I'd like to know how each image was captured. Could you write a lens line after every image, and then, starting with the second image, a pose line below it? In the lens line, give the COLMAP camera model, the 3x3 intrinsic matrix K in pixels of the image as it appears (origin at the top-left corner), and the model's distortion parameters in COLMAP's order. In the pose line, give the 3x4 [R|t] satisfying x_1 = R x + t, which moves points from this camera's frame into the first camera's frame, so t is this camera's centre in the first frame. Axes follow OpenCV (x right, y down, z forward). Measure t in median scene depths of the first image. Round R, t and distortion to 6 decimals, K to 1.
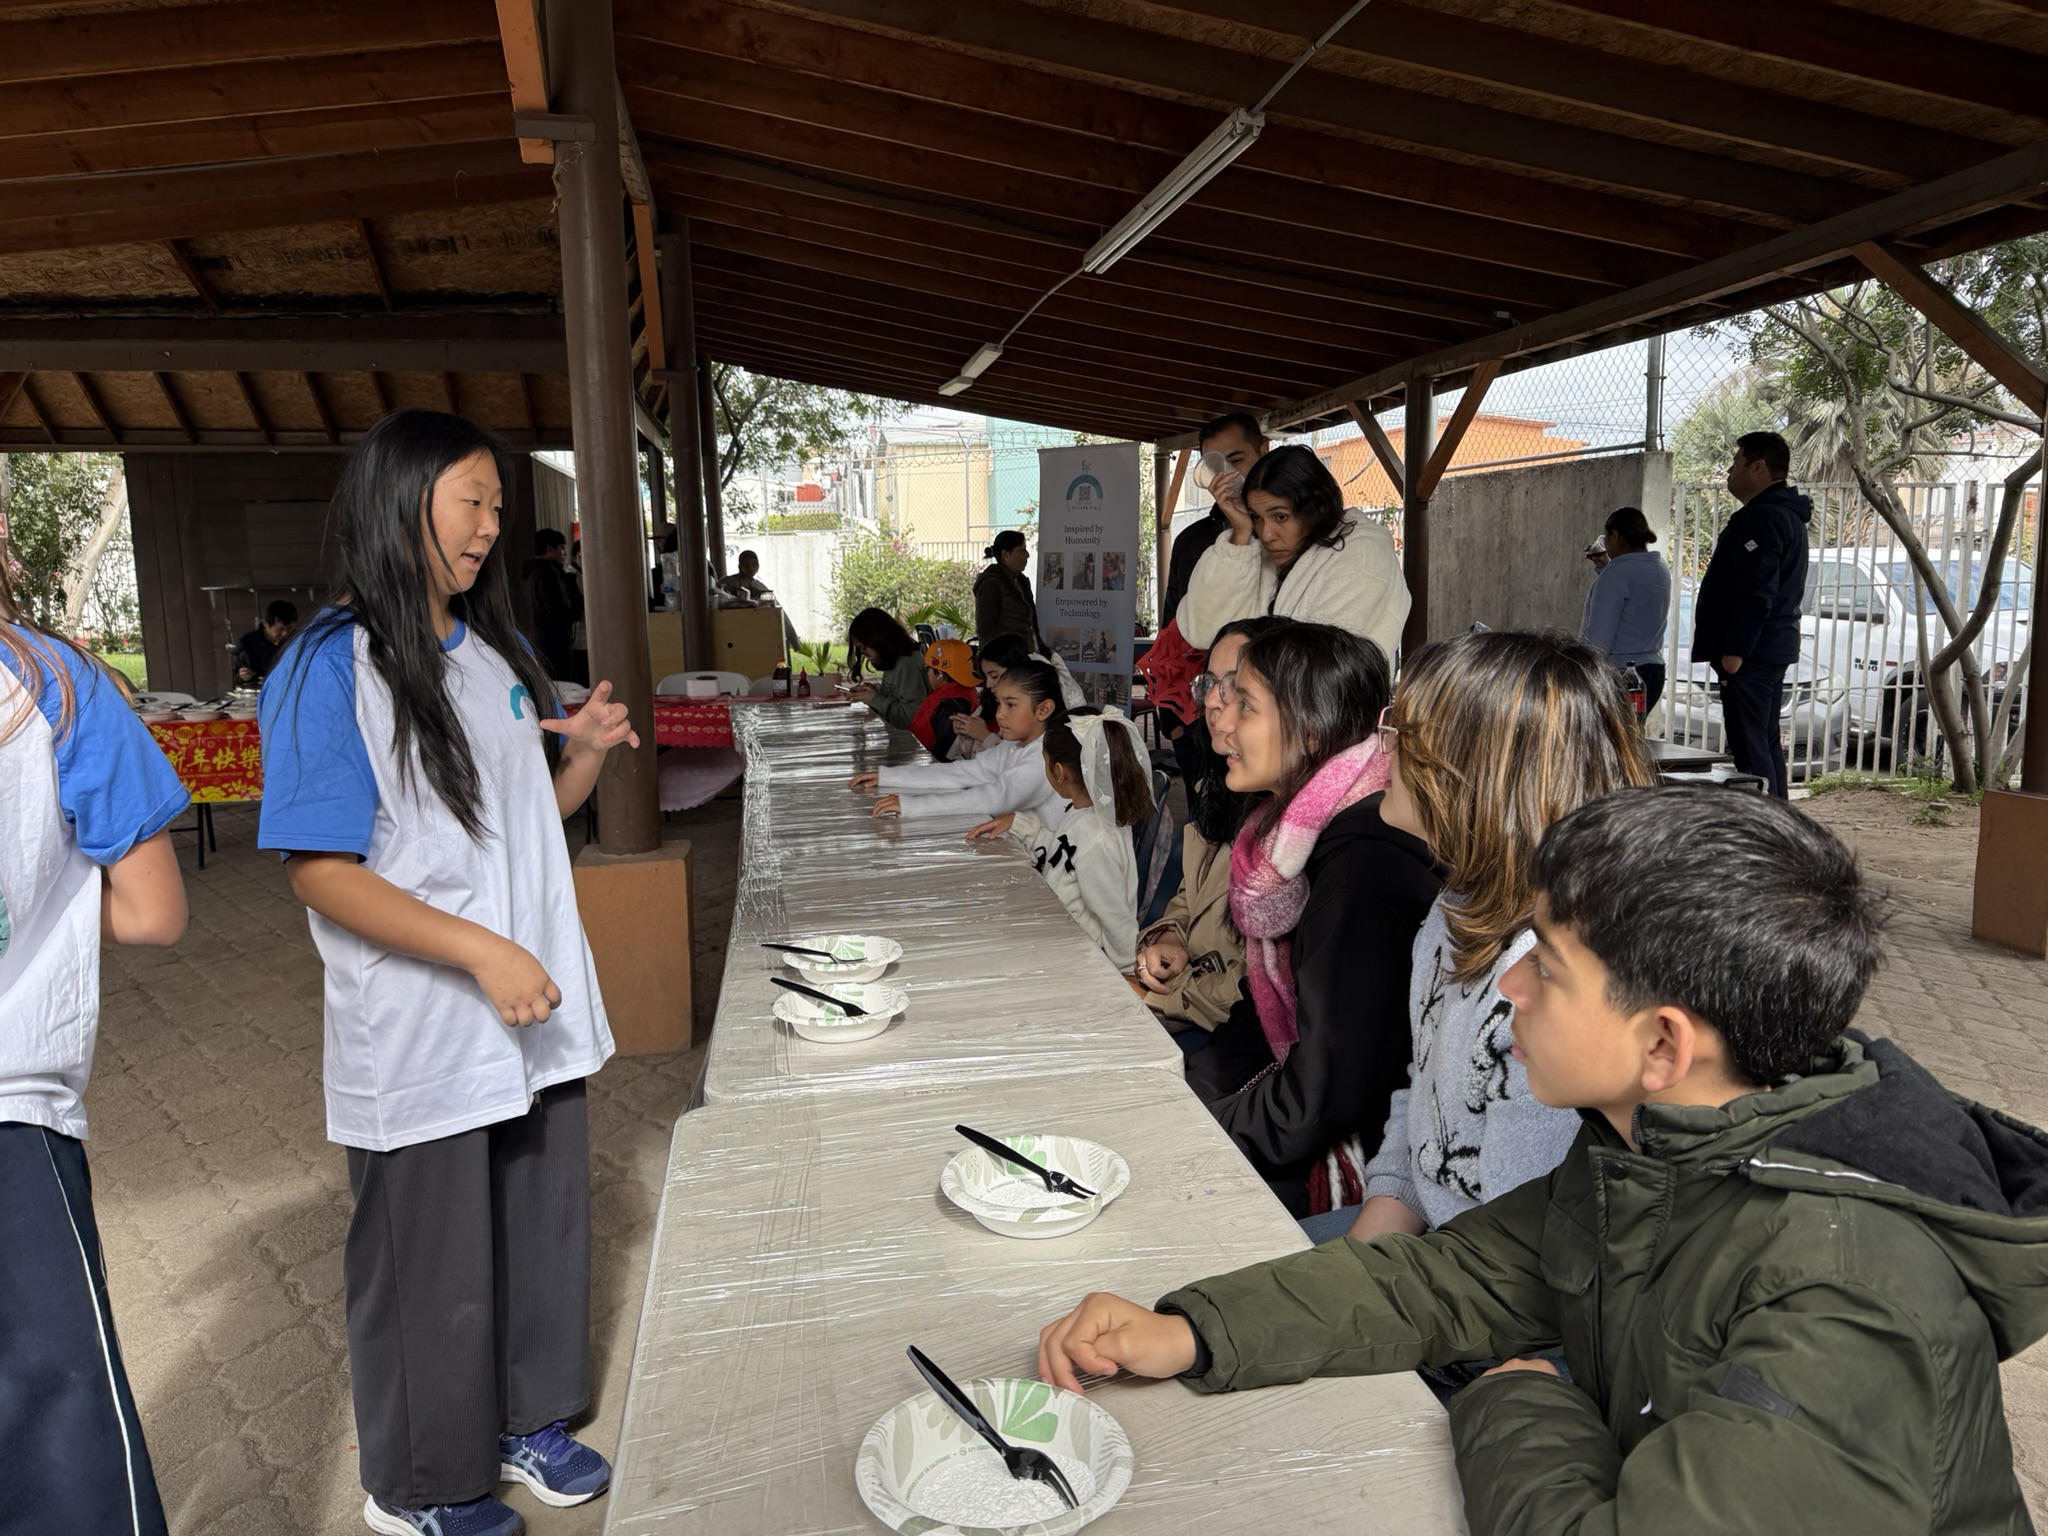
lens RADIAL K [[1406.9, 0, 1024.0], [0, 1406.9, 768.0], [0, 0, 1]] dist [0.074956, -0.114177]
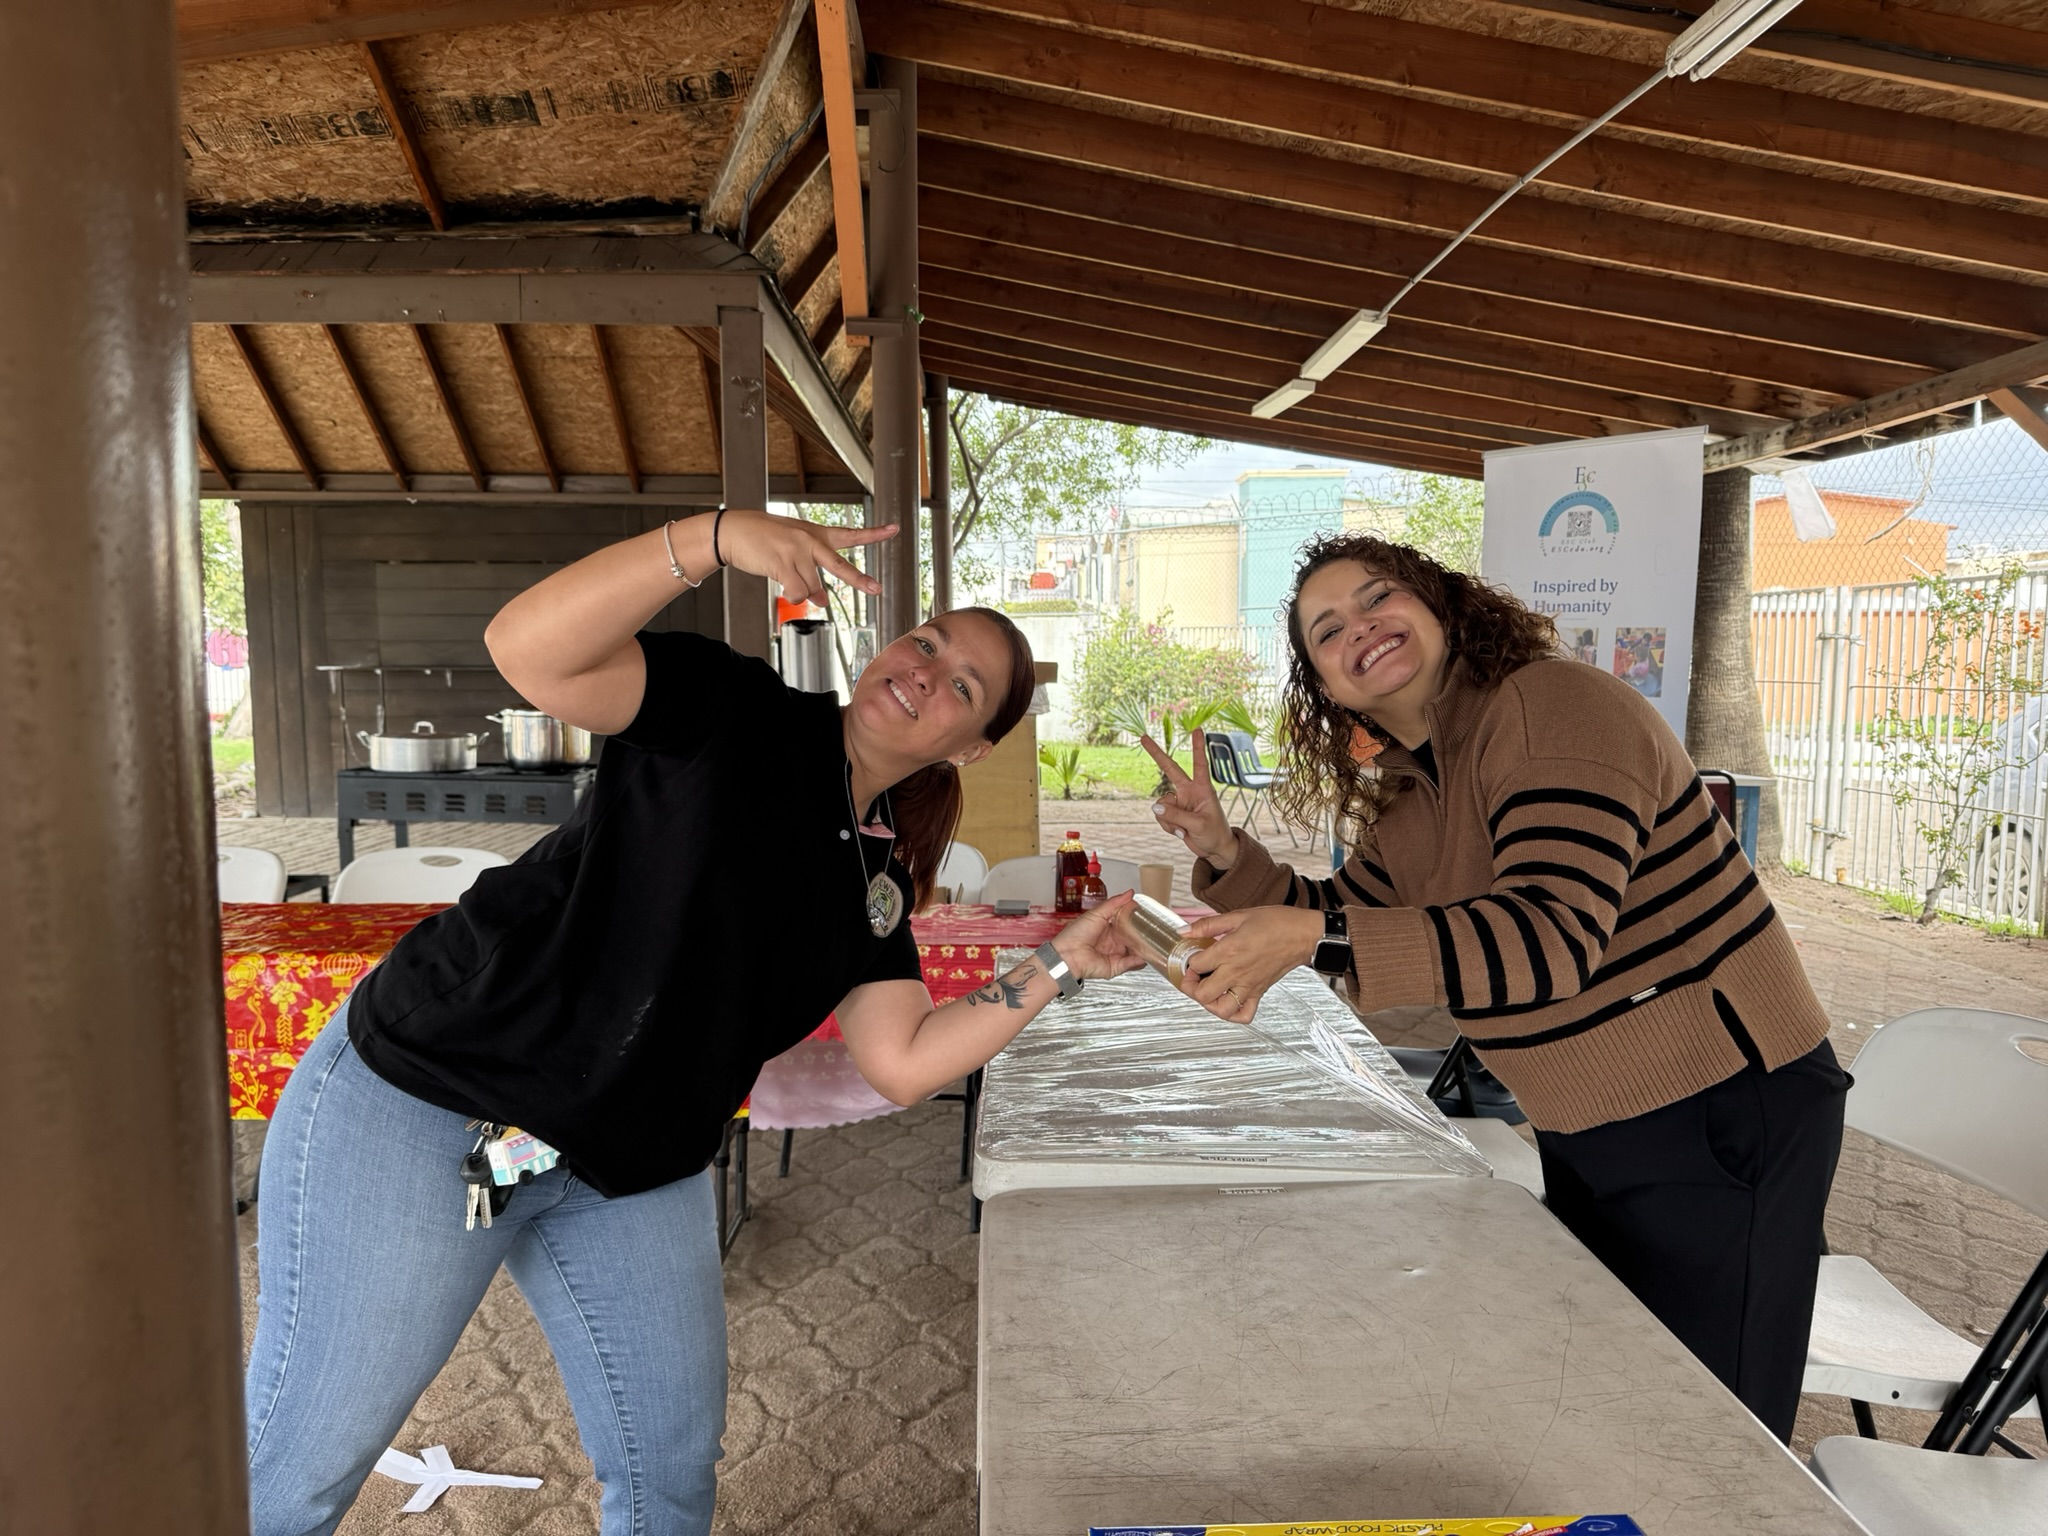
lens RADIAL K [[1406.9, 0, 1024.0], [0, 1406.9, 768.0], [0, 0, 1]] dist [0.074956, -0.114177]
pose [[0.987441, 0.028052, -0.155476, -0.056152], [-0.037858, 0.997452, -0.060475, -0.036395], [0.153383, 0.065602, 0.985987, 0.273666]]
